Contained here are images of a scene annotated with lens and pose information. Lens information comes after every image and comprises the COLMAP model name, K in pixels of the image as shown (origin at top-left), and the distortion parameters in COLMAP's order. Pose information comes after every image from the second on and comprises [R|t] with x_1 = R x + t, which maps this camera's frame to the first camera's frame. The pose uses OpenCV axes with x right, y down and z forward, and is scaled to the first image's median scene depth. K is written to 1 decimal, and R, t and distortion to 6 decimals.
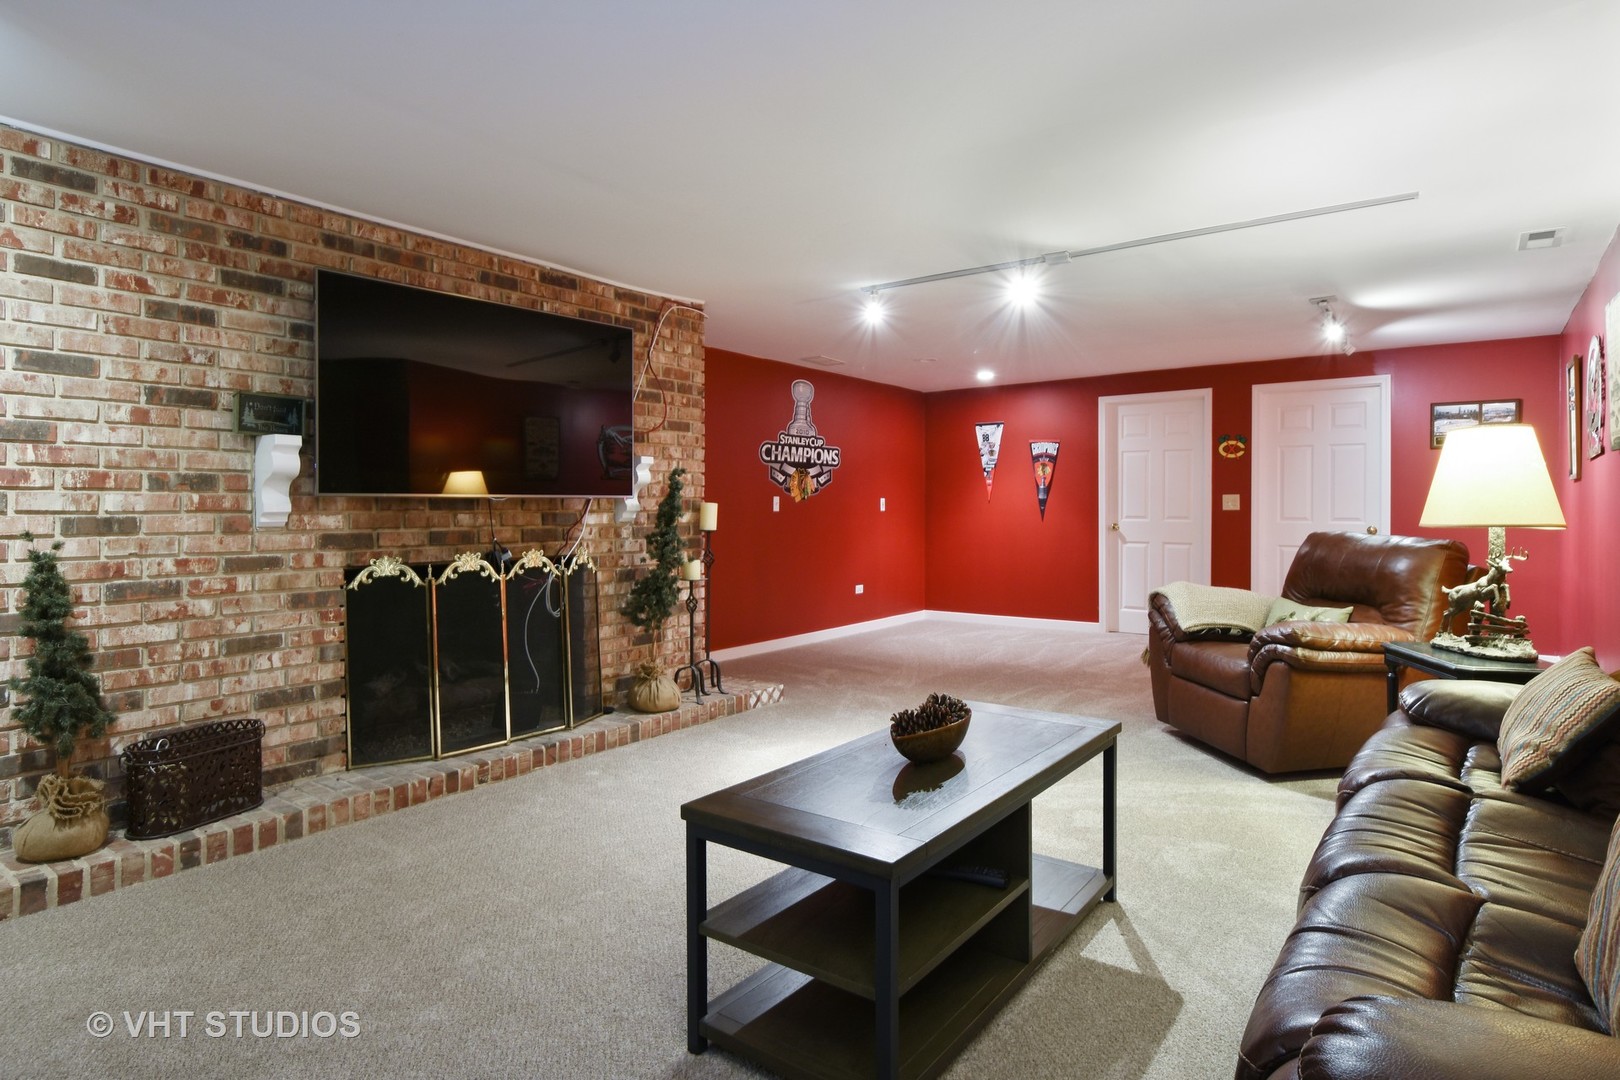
lens RADIAL K [[887.6, 0, 810.9], [0, 887.6, 529.8], [0, 0, 1]] dist [0.013499, -0.004826]
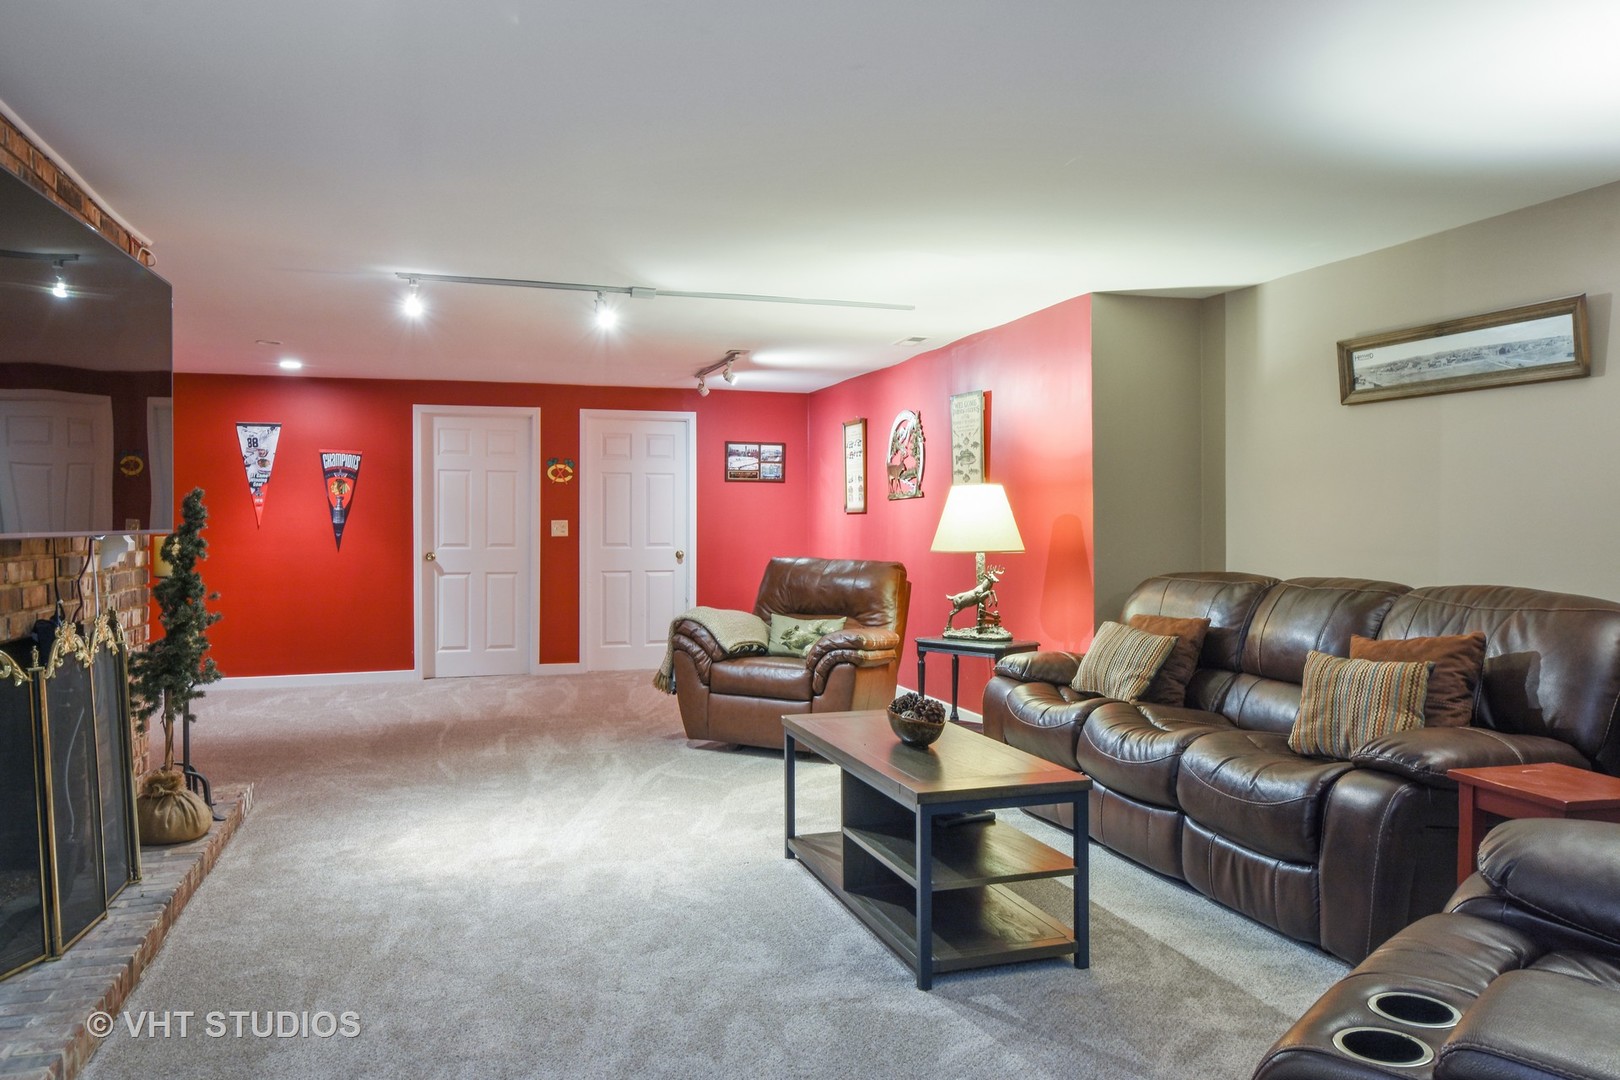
lens RADIAL K [[1161.3, 0, 809.9], [0, 1161.3, 539.6], [0, 0, 1]] dist [0.007798, 0.001220]
pose [[0.584518, -0.011861, 0.811294, -0.396575], [0.022134, 0.999754, -0.001331, -0.011122], [-0.811079, 0.018735, 0.584636, 0.046959]]
